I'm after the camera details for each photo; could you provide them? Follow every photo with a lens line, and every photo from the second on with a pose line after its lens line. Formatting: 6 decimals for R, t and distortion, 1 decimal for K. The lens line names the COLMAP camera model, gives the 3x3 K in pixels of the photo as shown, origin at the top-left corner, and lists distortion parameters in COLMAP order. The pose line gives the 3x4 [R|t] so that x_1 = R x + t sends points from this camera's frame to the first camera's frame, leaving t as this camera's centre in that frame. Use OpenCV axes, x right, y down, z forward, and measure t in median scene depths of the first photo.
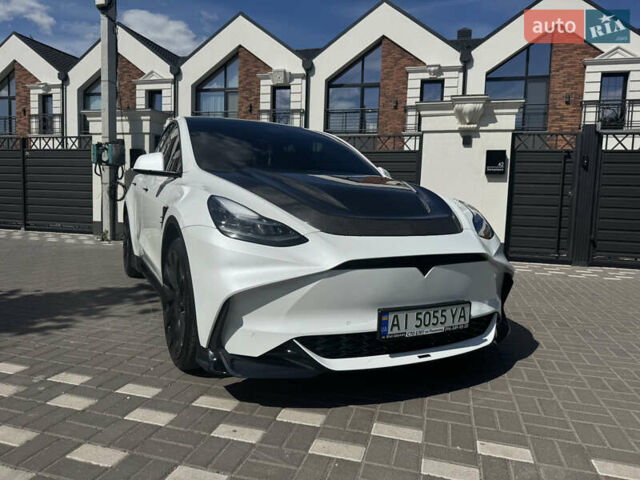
lens RADIAL K [[453.0, 0, 320.0], [0, 453.0, 240.0], [0, 0, 1]] dist [0.045167, -0.055751]
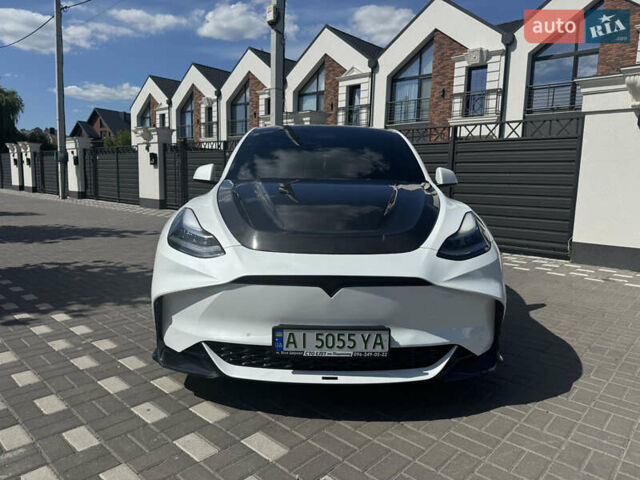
lens RADIAL K [[453.0, 0, 320.0], [0, 453.0, 240.0], [0, 0, 1]] dist [0.045167, -0.055751]
pose [[0.890260, 0.050981, -0.452591, 0.169299], [-0.036877, 0.998521, 0.039938, -0.020796], [0.453958, -0.018865, 0.890823, 0.034760]]
